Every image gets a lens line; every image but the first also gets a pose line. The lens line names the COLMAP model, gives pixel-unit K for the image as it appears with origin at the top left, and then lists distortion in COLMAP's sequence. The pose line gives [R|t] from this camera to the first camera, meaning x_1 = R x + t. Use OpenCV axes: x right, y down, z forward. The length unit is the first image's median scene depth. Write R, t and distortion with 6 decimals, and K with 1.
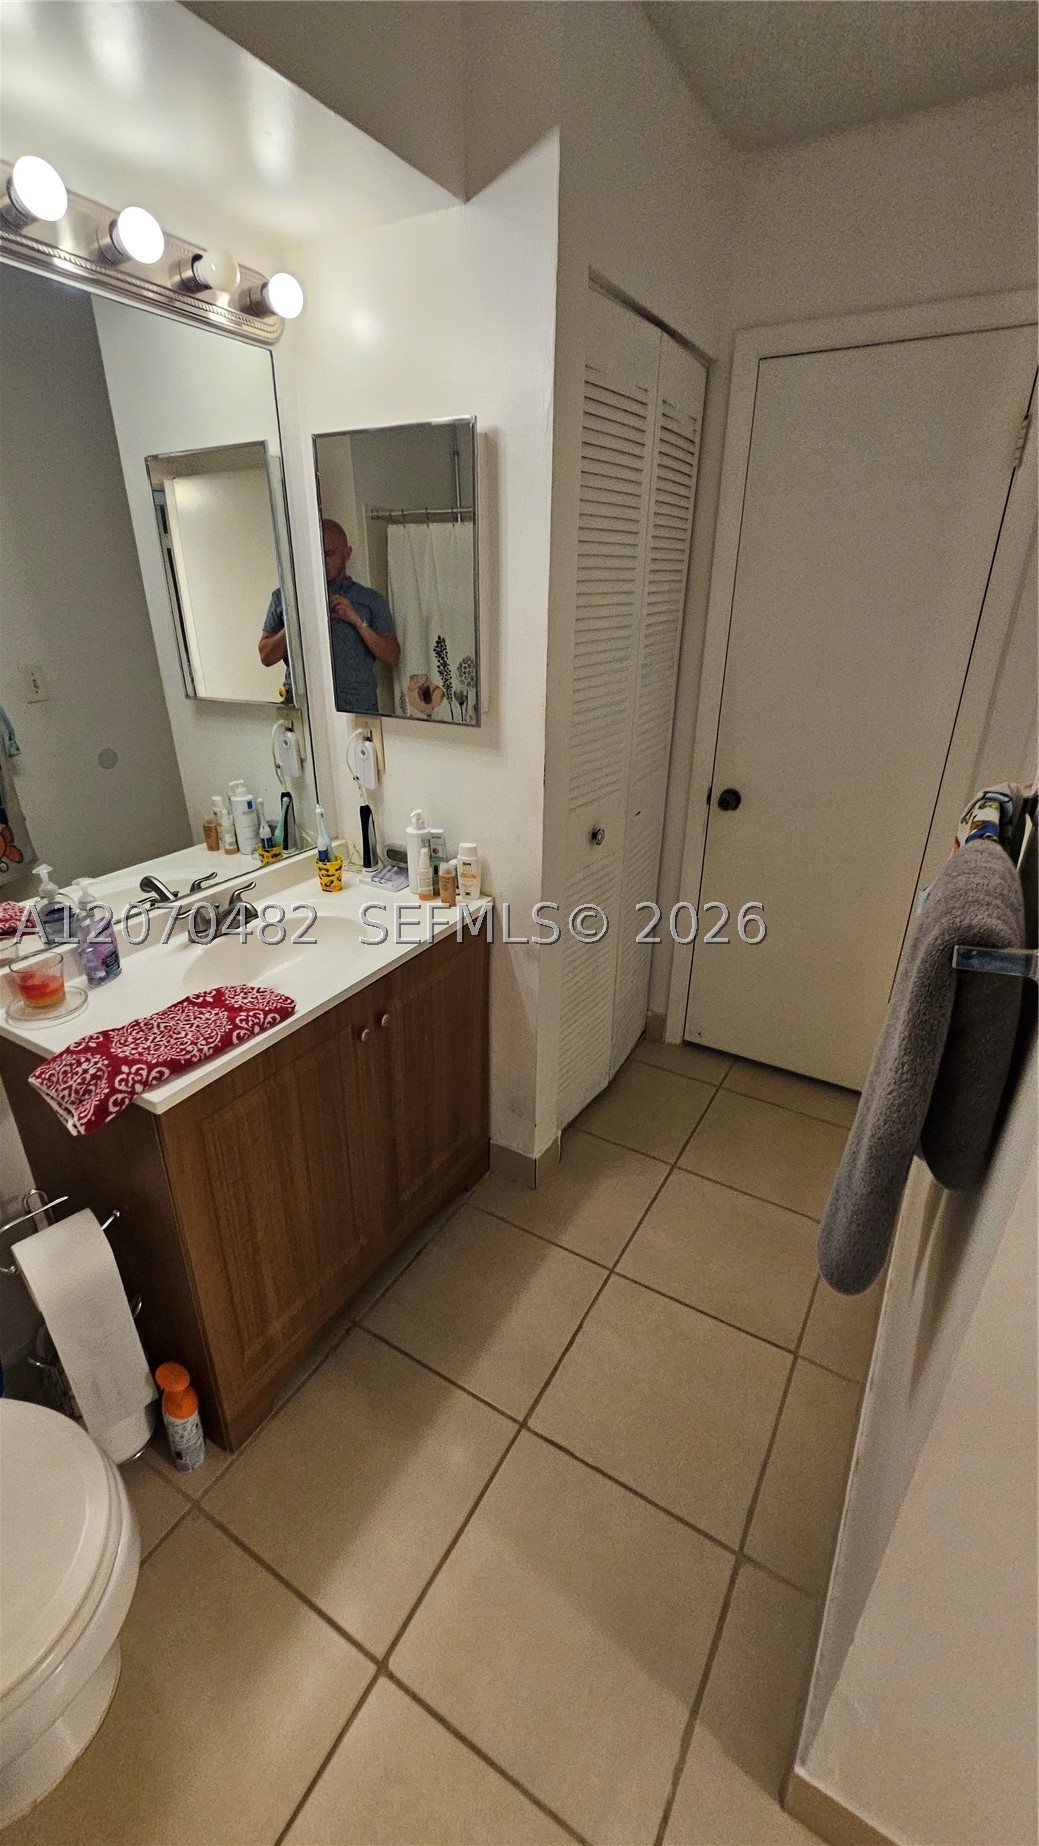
lens RADIAL K [[764.7, 0, 512.6], [0, 764.7, 929.1], [0, 0, 1]] dist [0.002528, 0.000334]
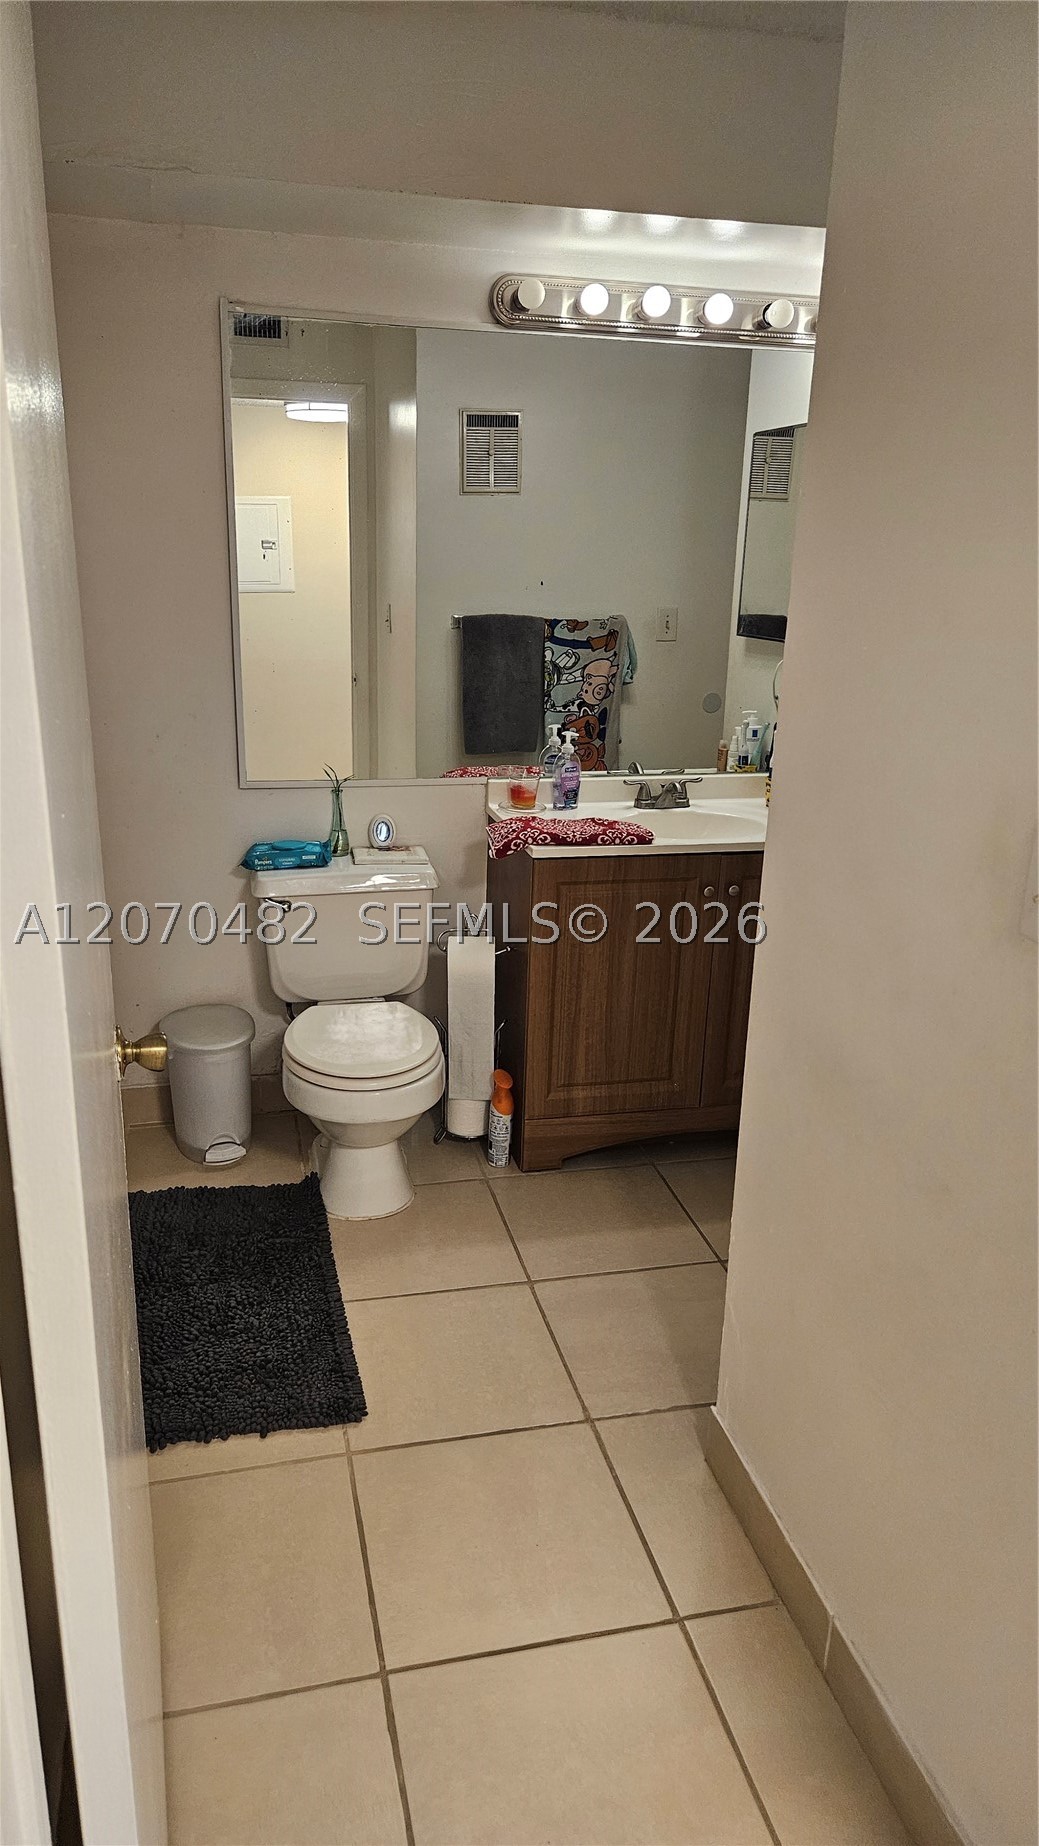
lens RADIAL K [[1244.3, 0, 519.5], [0, 1244.3, 923.0], [0, 0, 1]] dist [0.023417, -0.003559]
pose [[0.701423, 0.227200, -0.675563, 1.076442], [-0.314410, 0.949260, -0.007198, 0.335057], [0.639650, 0.217453, 0.737267, -0.735613]]
